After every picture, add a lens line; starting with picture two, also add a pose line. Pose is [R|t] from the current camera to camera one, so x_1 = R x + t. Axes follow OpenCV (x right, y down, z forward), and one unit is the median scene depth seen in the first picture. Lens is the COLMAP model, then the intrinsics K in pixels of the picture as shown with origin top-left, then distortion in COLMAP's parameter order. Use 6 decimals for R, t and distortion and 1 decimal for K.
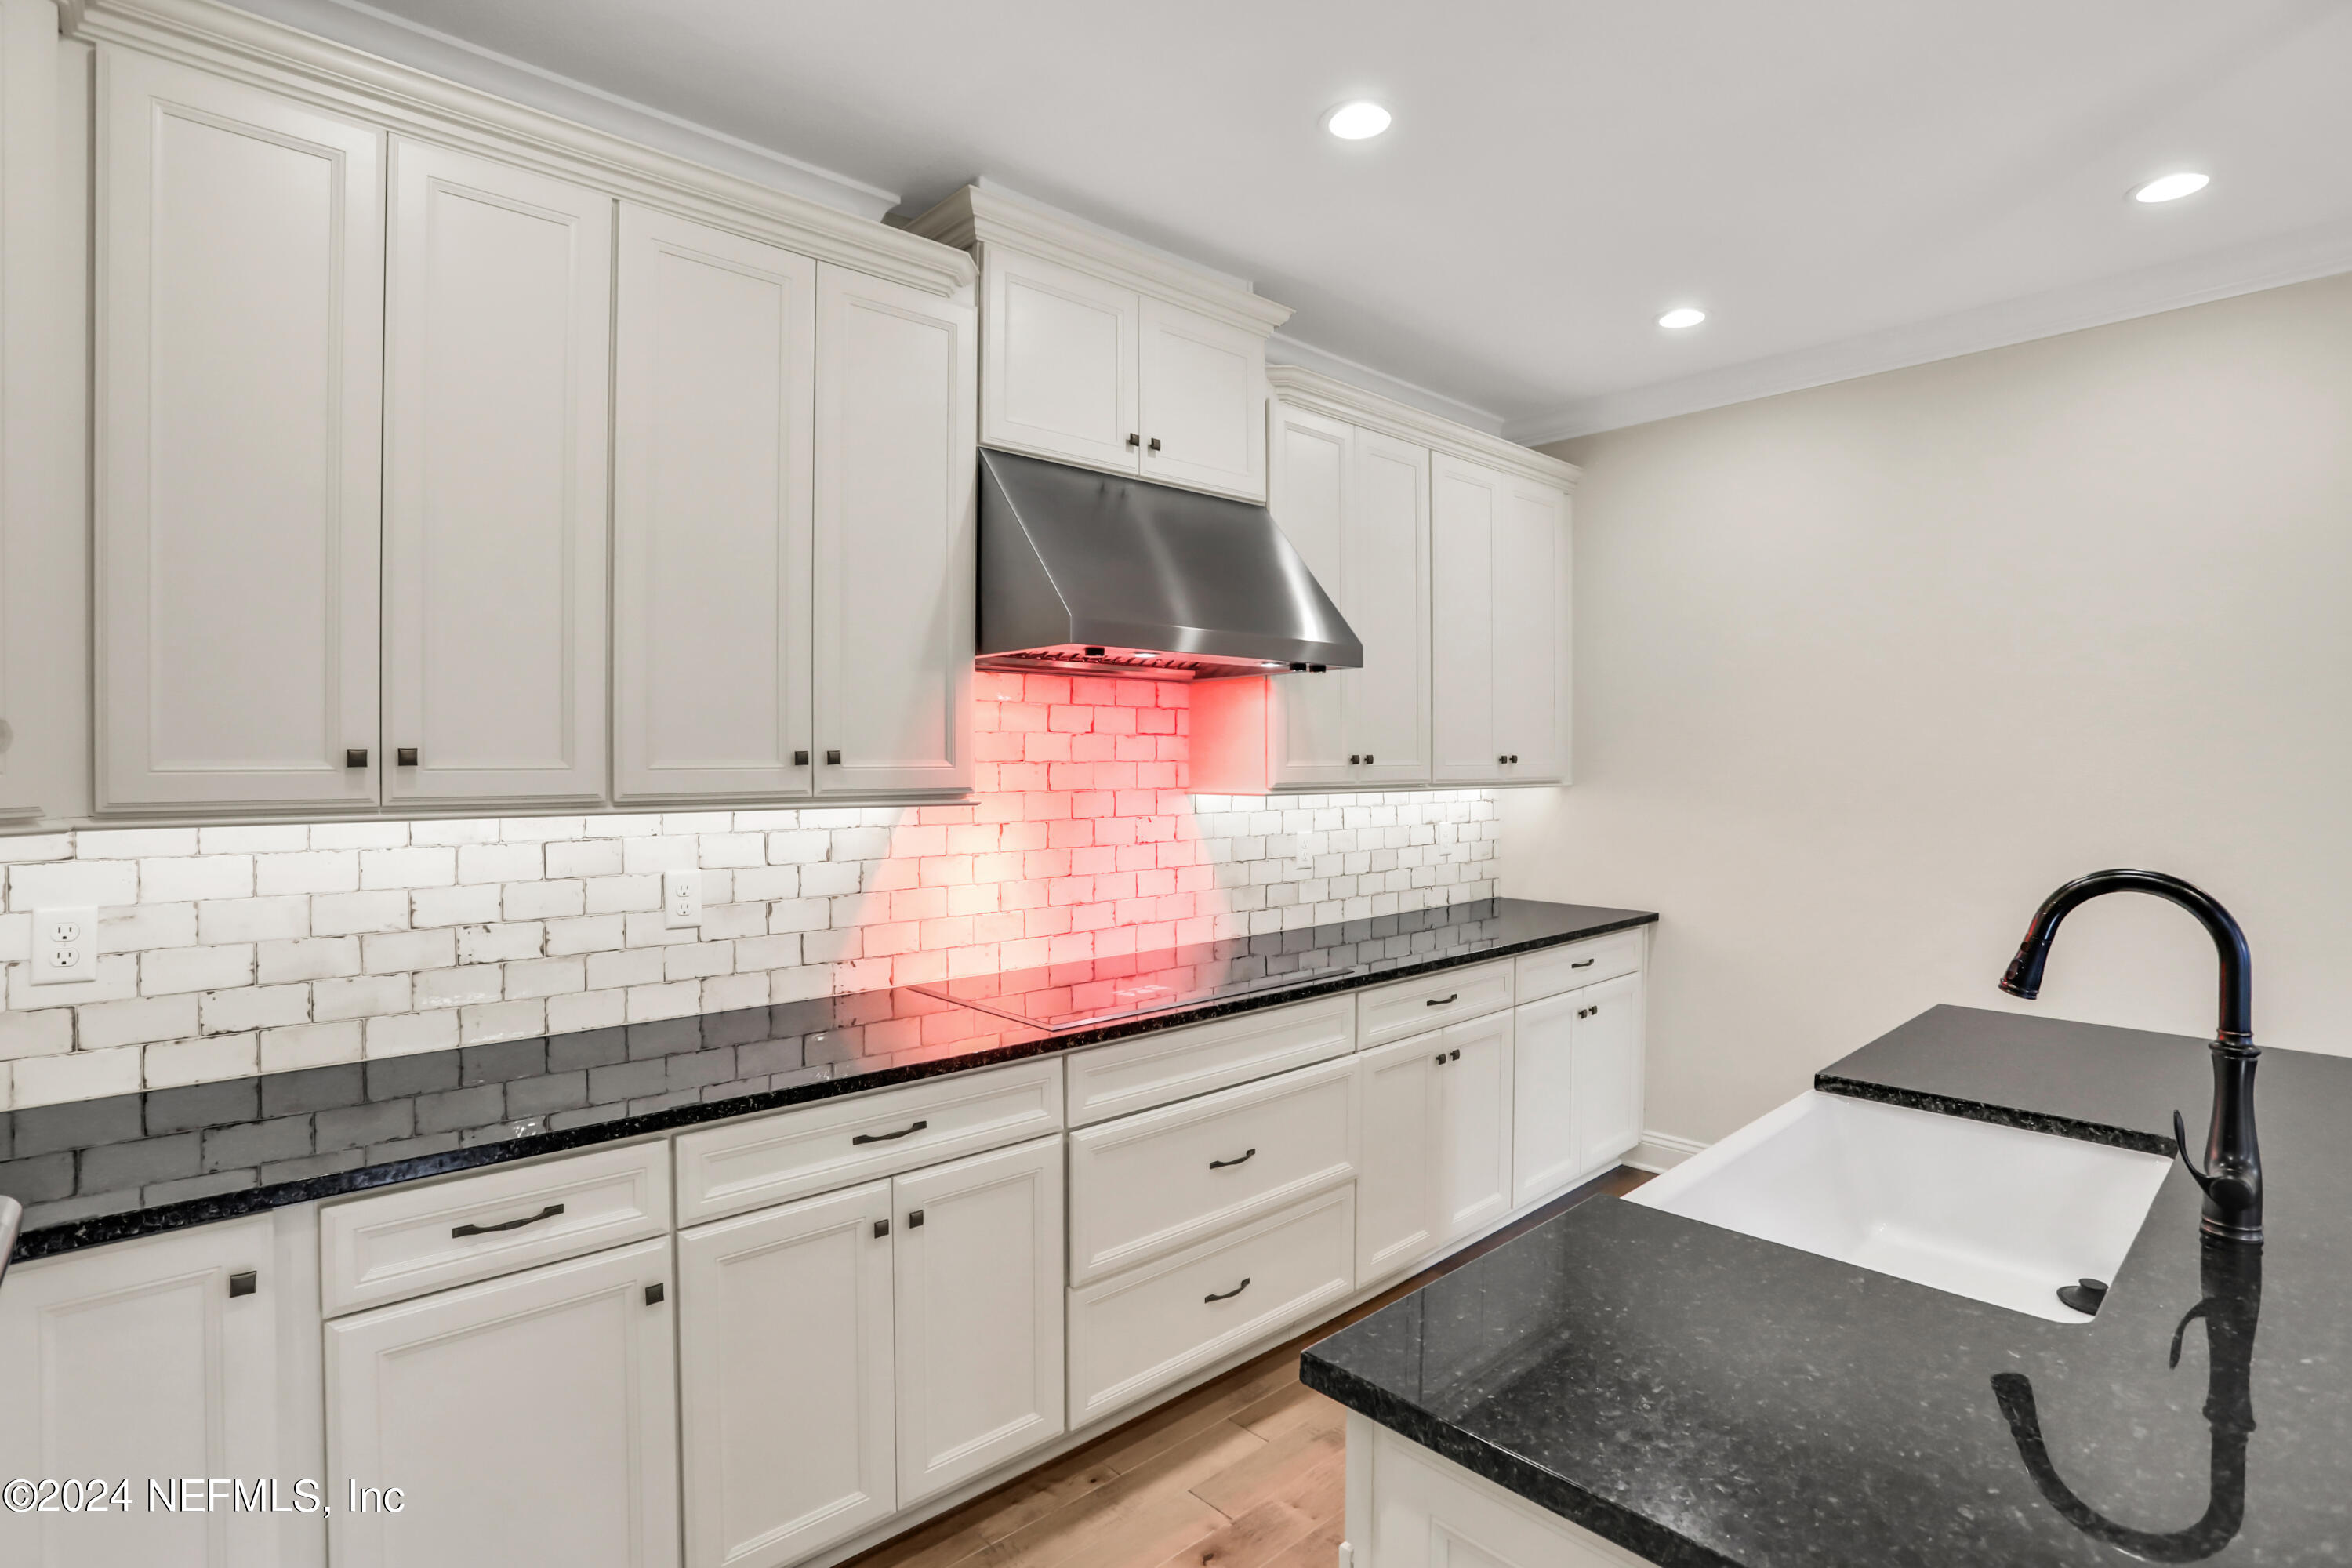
lens RADIAL K [[1188.3, 0, 1160.0], [0, 1188.3, 754.7], [0, 0, 1]] dist [-0.058405, 0.026764]
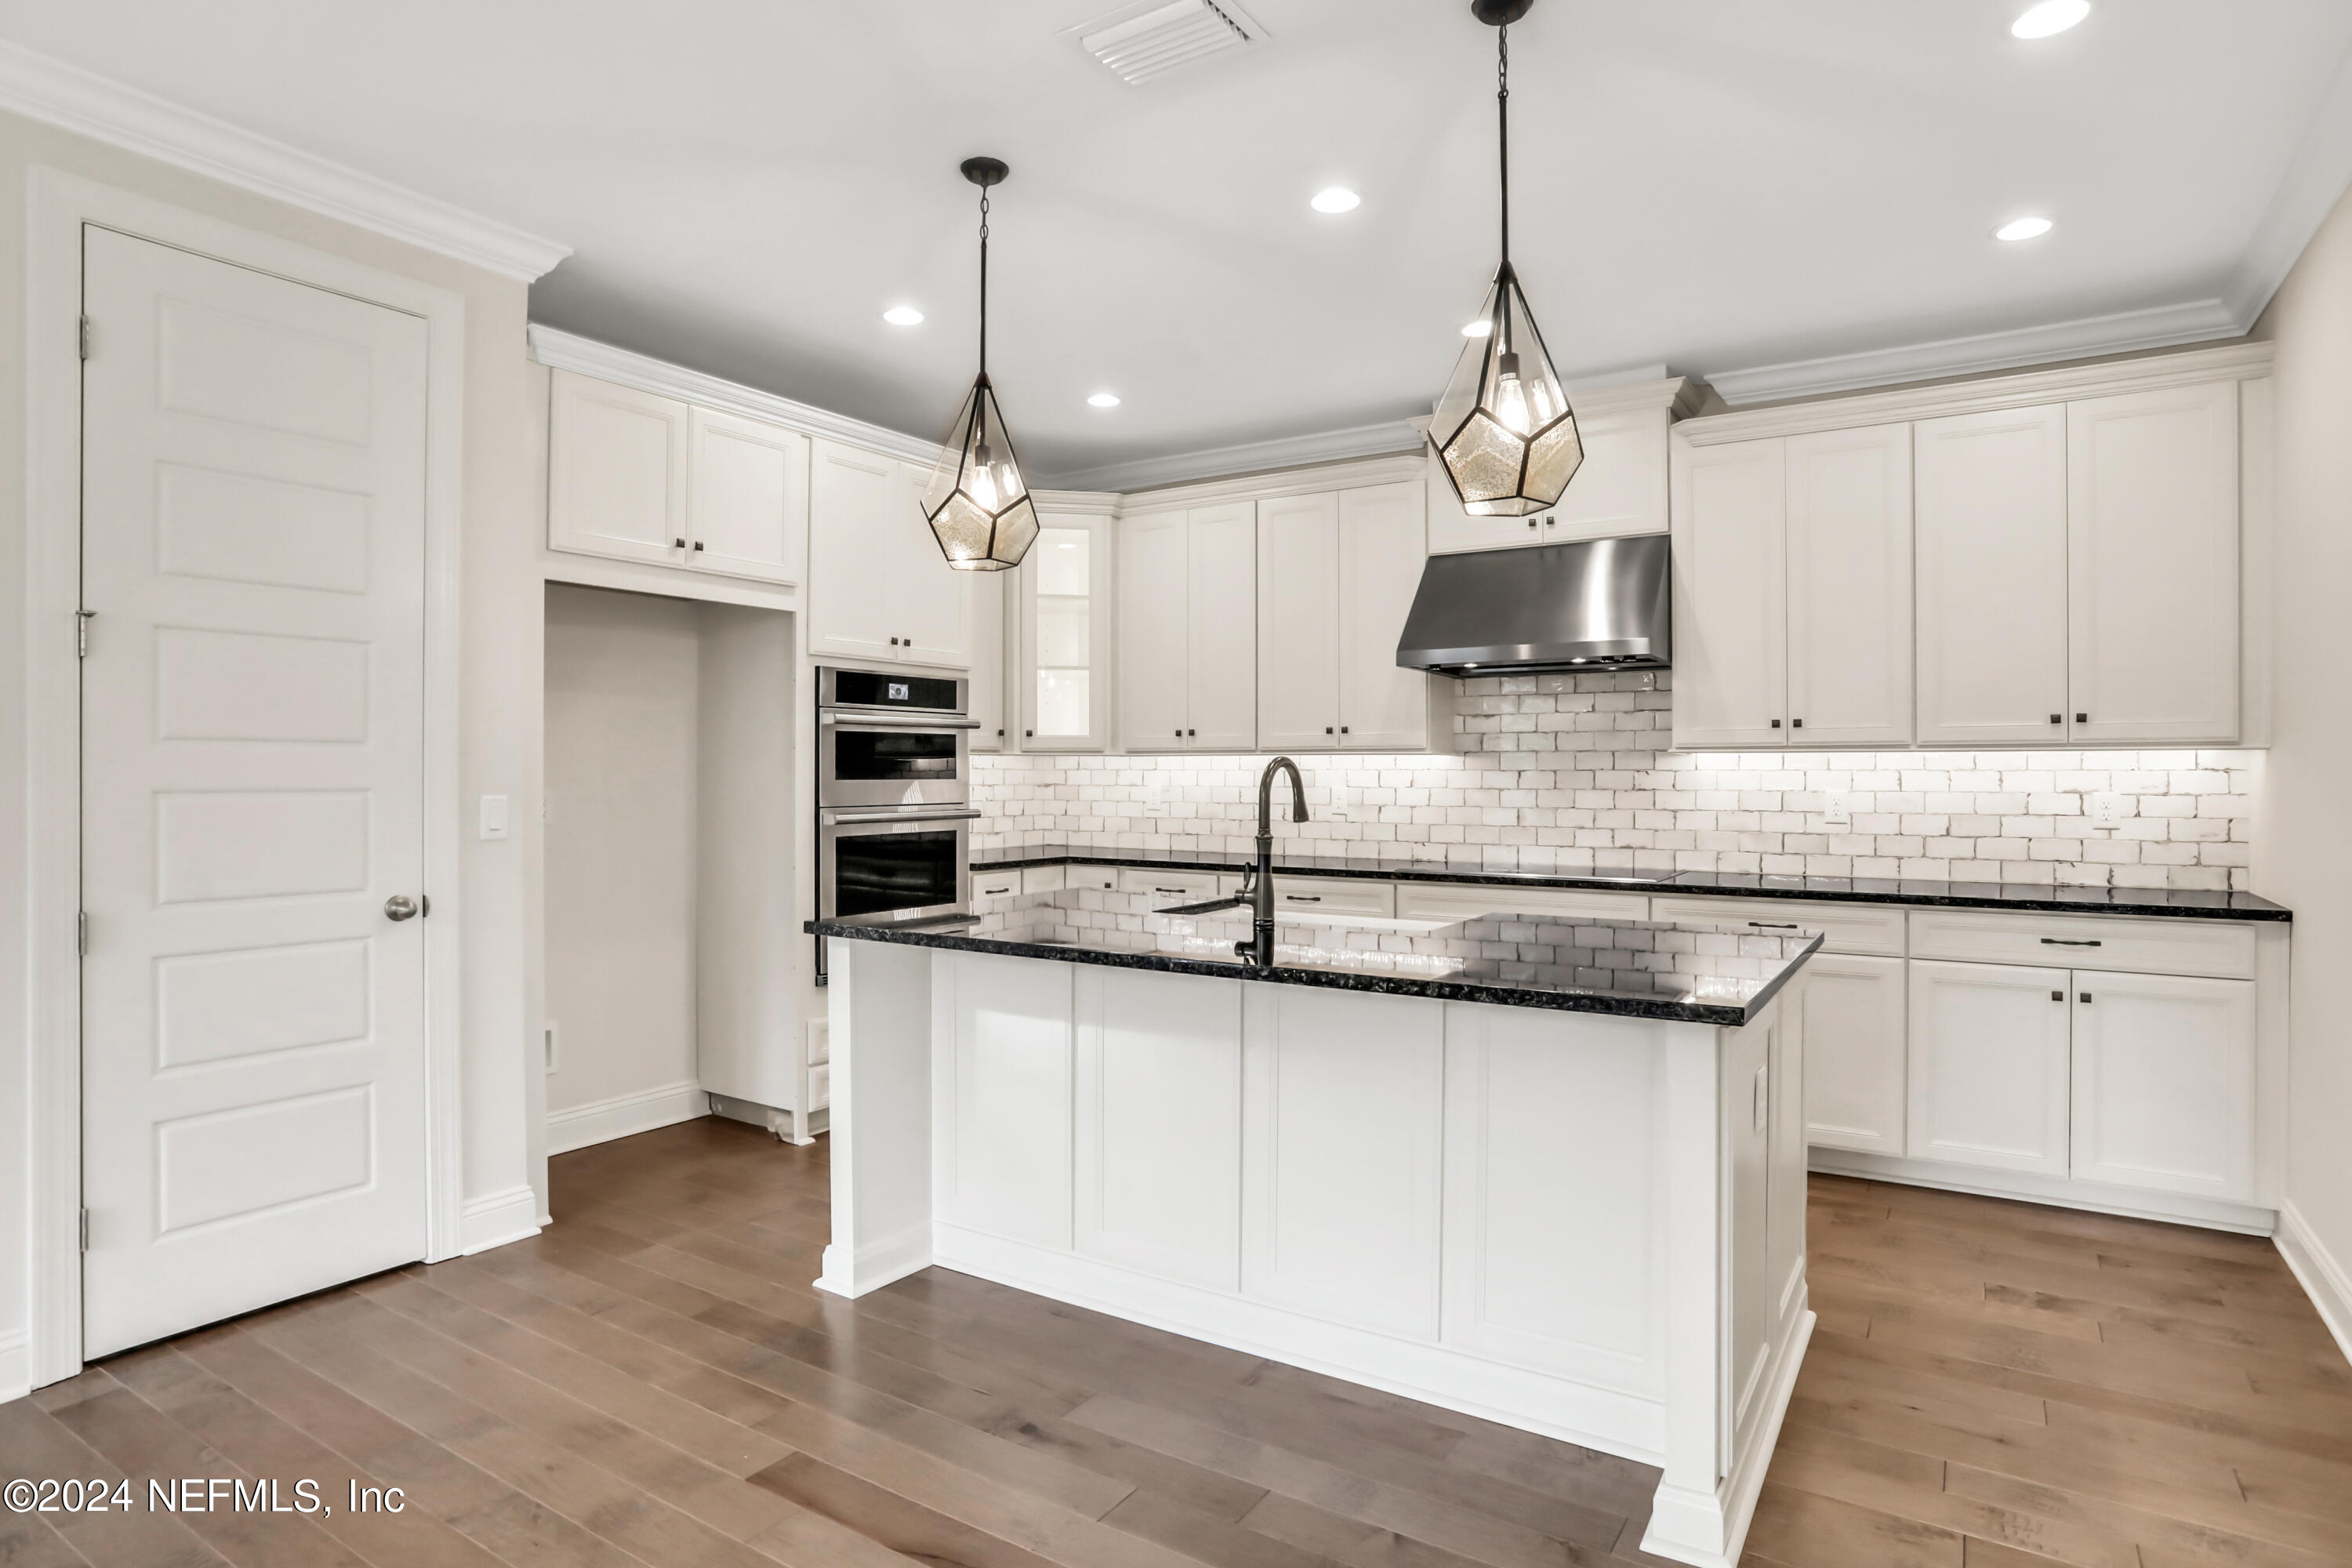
lens RADIAL K [[1260.2, 0, 1171.2], [0, 1260.2, 773.3], [0, 0, 1]] dist [-0.075105, 0.034775]
pose [[0.249261, -0.001399, -0.968435, 1.331587], [-0.000029, 0.999999, -0.001452, 0.060988], [0.968436, 0.000390, 0.249261, 0.119406]]
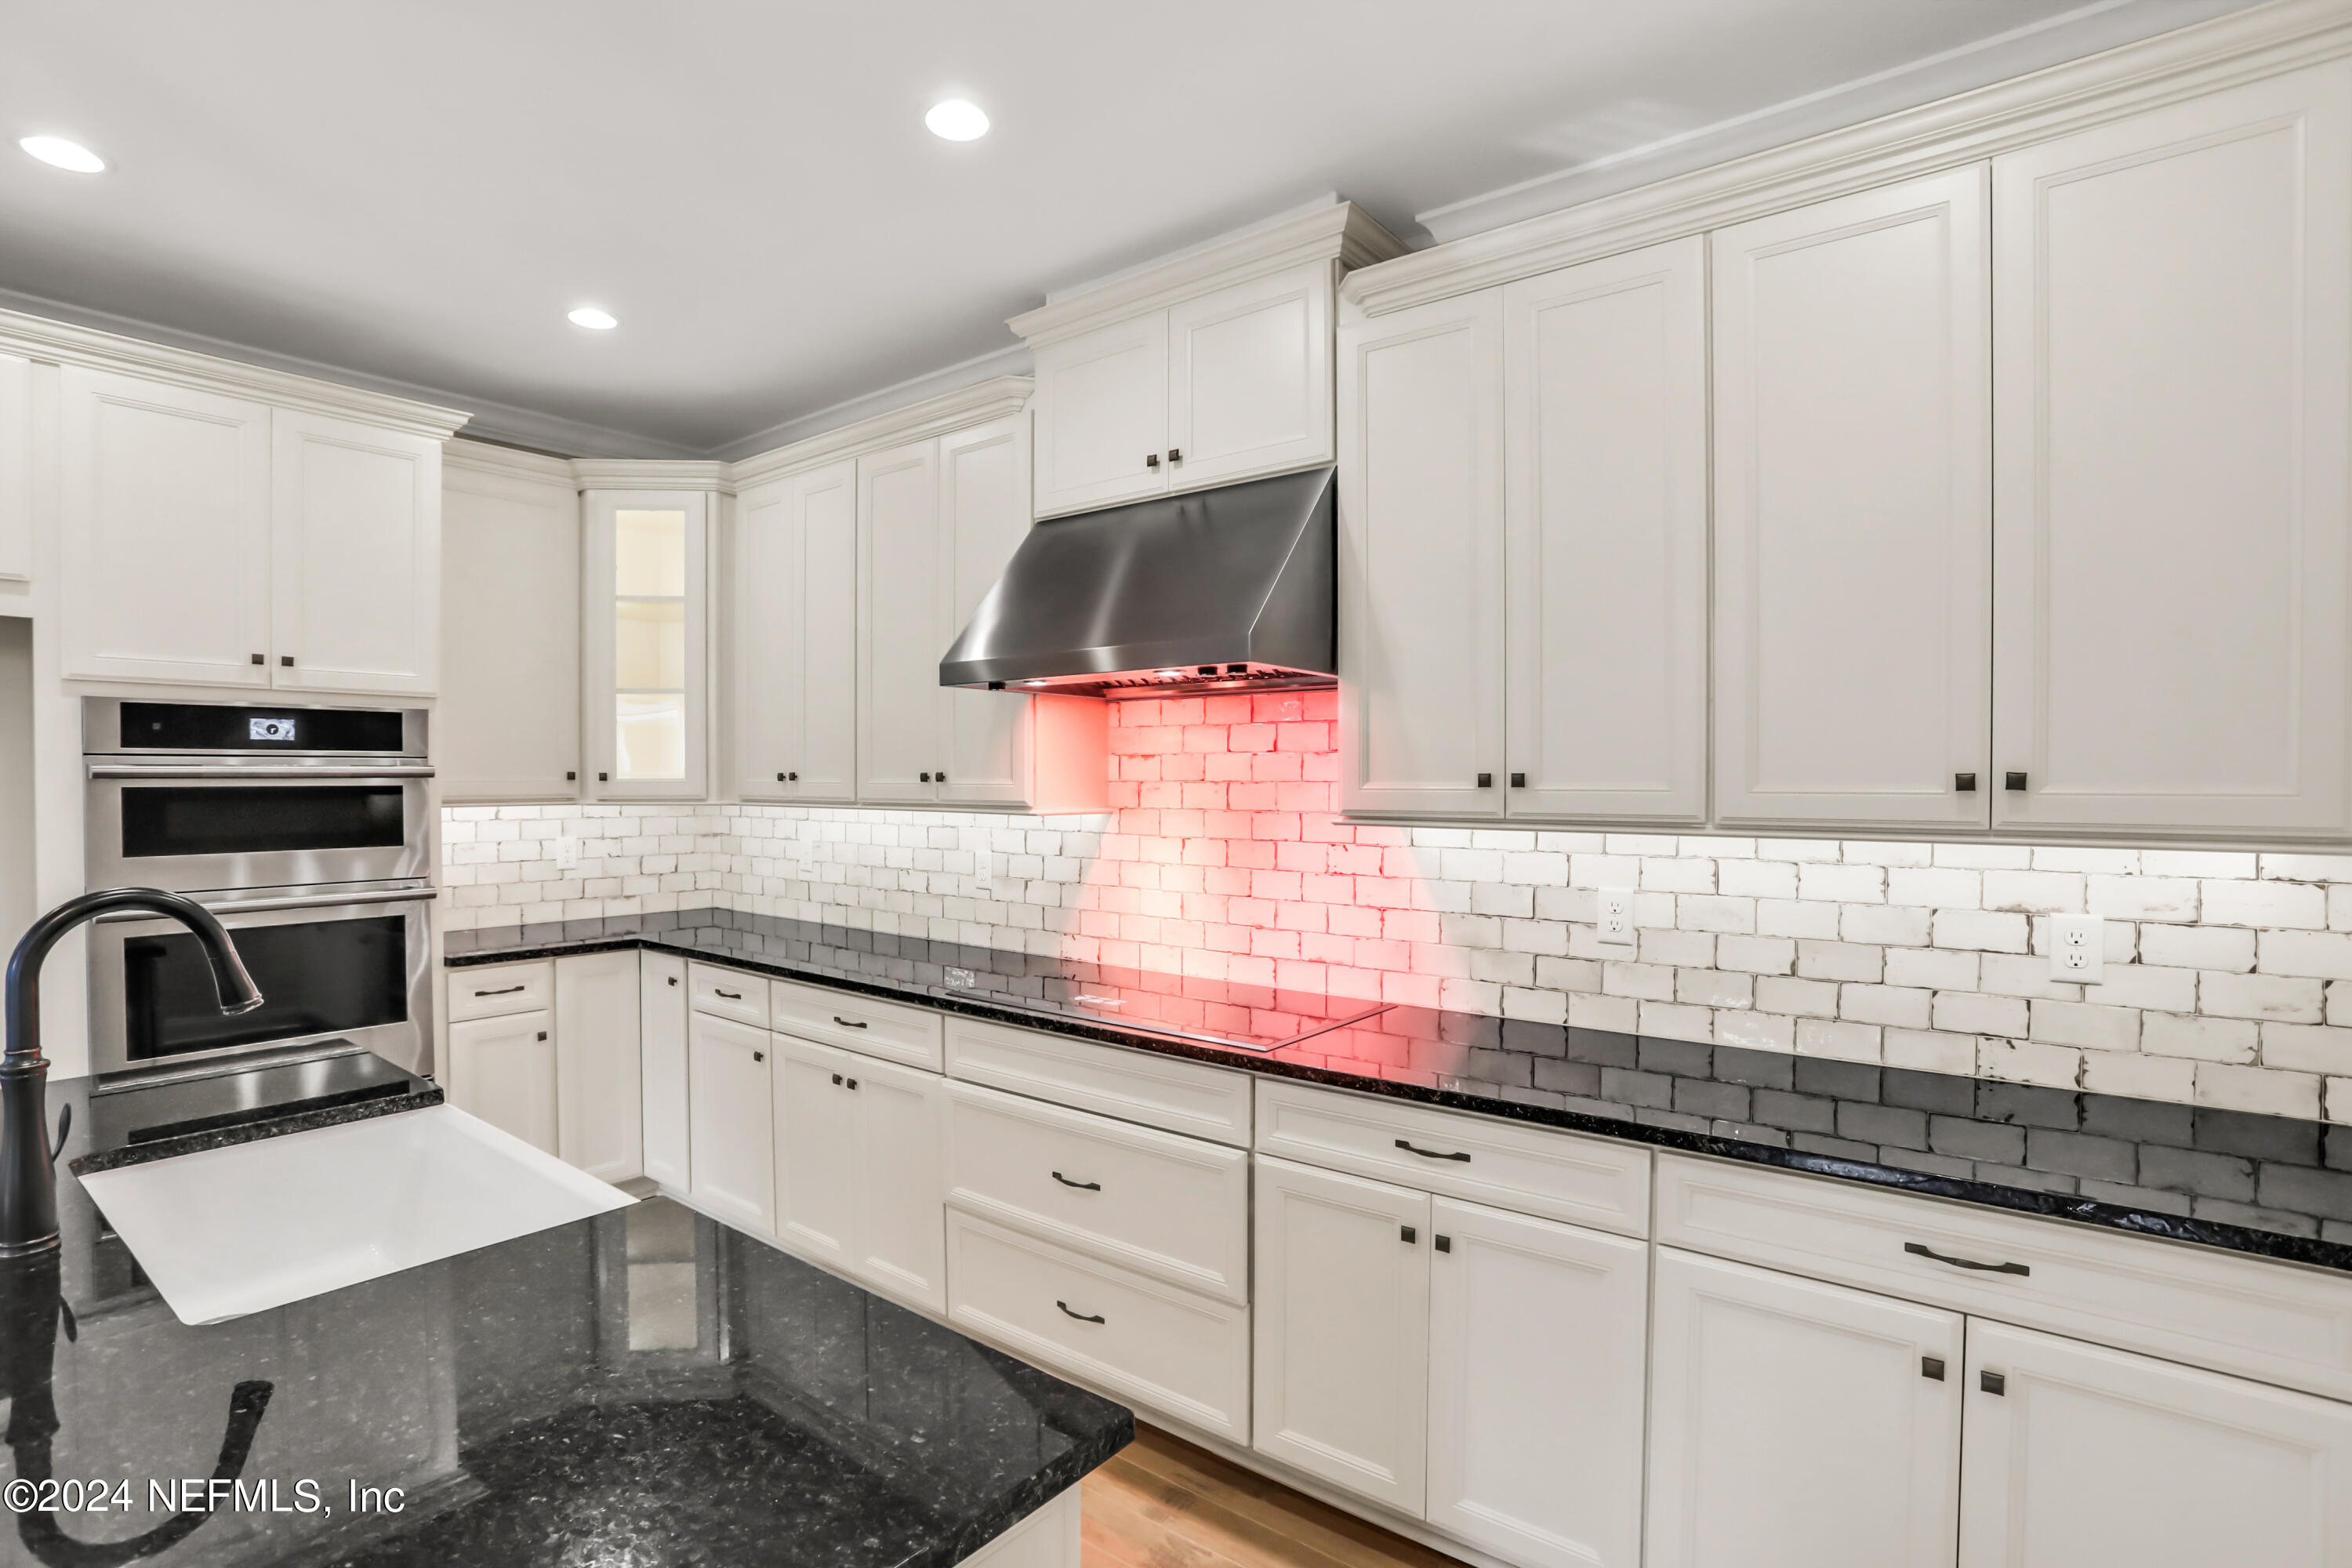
lens RADIAL K [[1136.7, 0, 1183.0], [0, 1136.7, 794.5], [0, 0, 1]] dist [-0.080271, 0.030349]
pose [[0.169855, 0.013860, -0.985372, 0.852780], [-0.000456, 0.999902, 0.013985, 0.003615], [0.985469, -0.001926, 0.169845, 0.791380]]
